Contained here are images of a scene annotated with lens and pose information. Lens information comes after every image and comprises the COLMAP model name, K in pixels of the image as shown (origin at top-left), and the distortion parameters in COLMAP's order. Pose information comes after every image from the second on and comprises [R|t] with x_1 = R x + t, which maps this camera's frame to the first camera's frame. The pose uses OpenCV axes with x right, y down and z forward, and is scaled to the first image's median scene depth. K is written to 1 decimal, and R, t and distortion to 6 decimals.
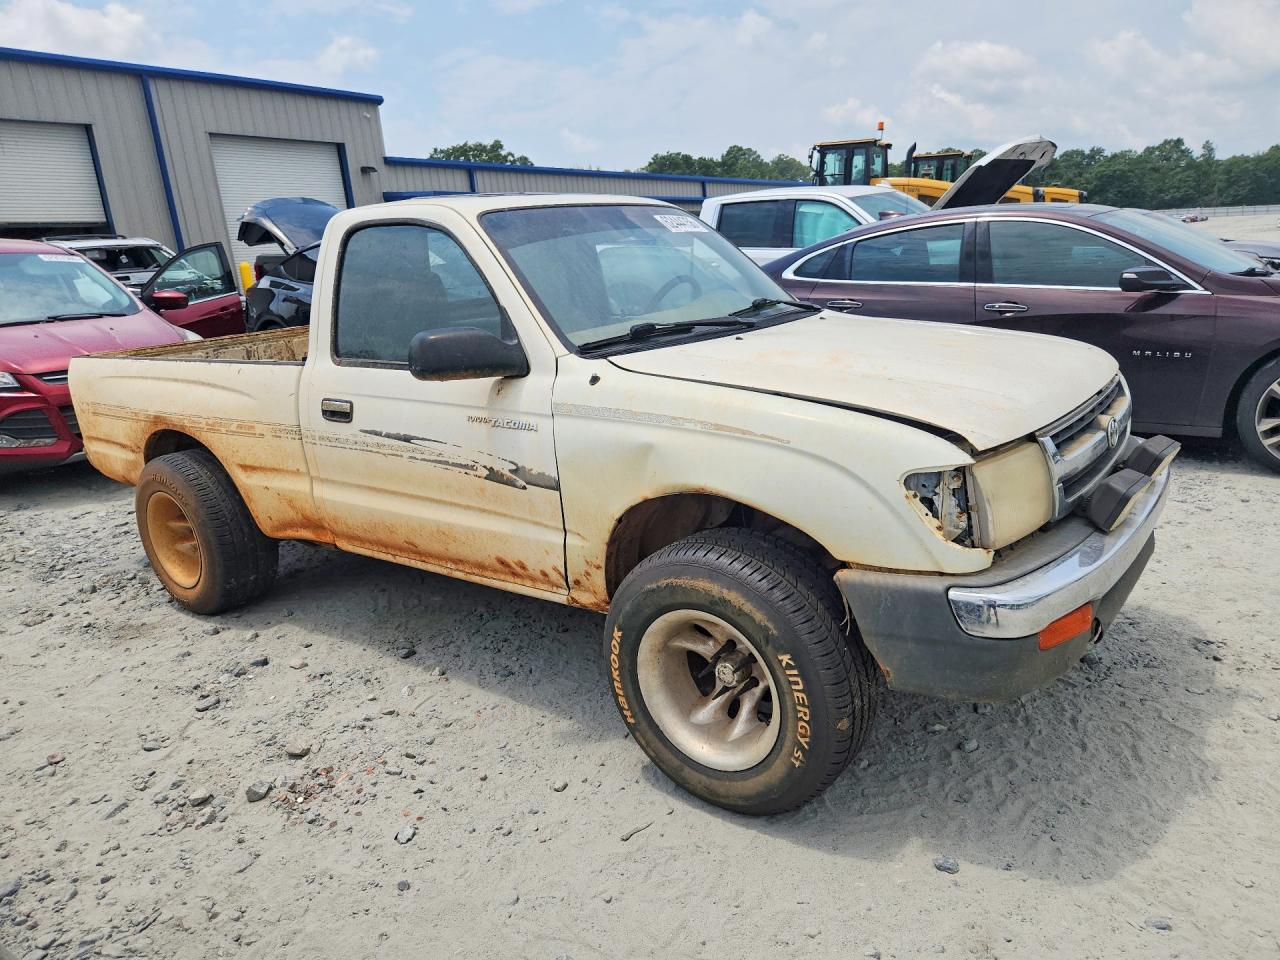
lens RADIAL K [[870.3, 0, 643.4], [0, 870.3, 481.8], [0, 0, 1]] dist [0.038686, -0.040188]
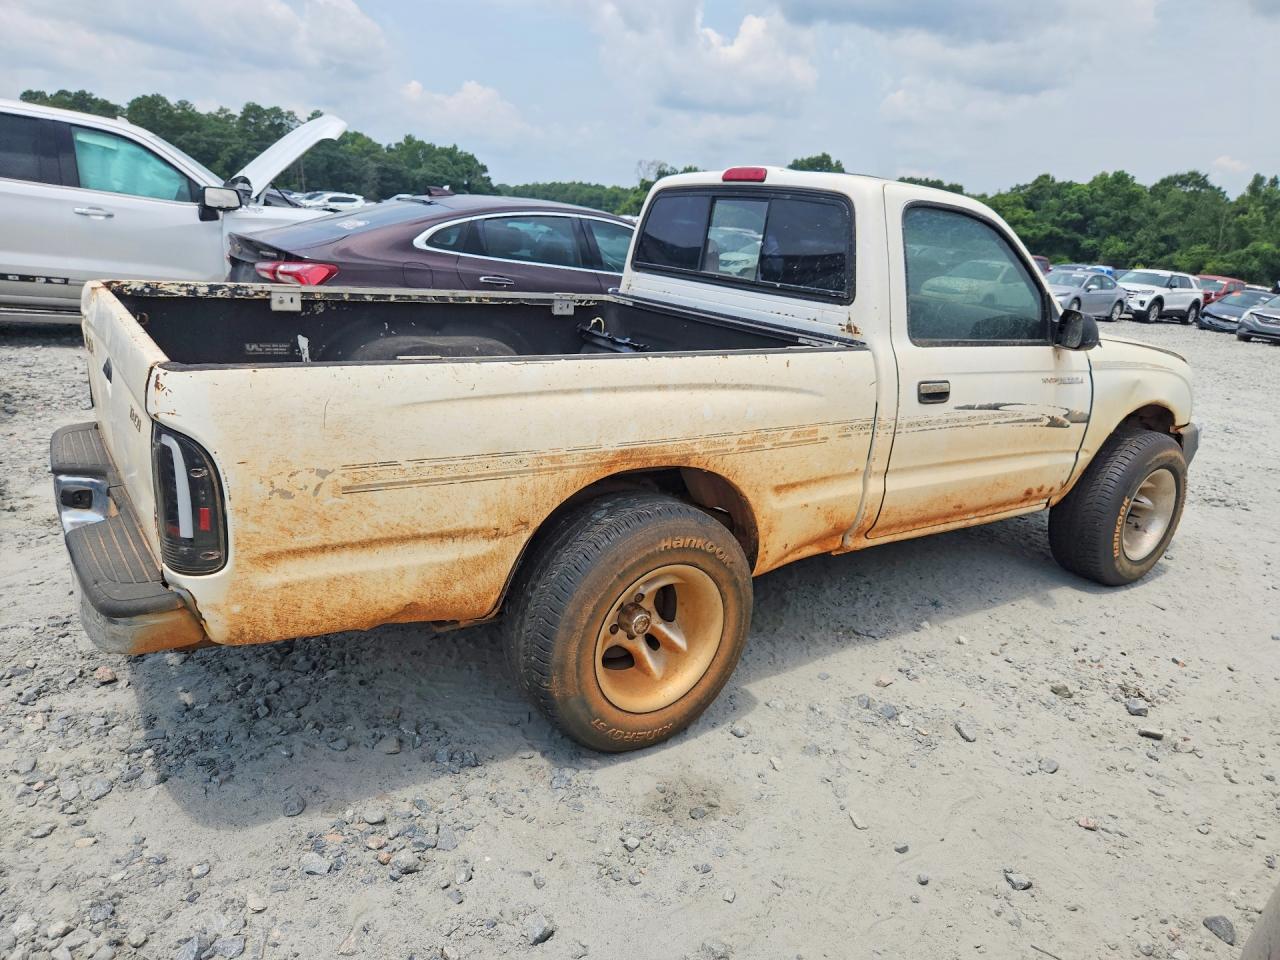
lens RADIAL K [[870.3, 0, 661.4], [0, 870.3, 472.7], [0, 0, 1]] dist [0.038686, -0.040188]
pose [[0.309110, -0.173762, 0.935018, -1.281222], [0.150576, 0.979707, 0.132288, -0.156848], [-0.939030, 0.099900, 0.329002, 0.905819]]
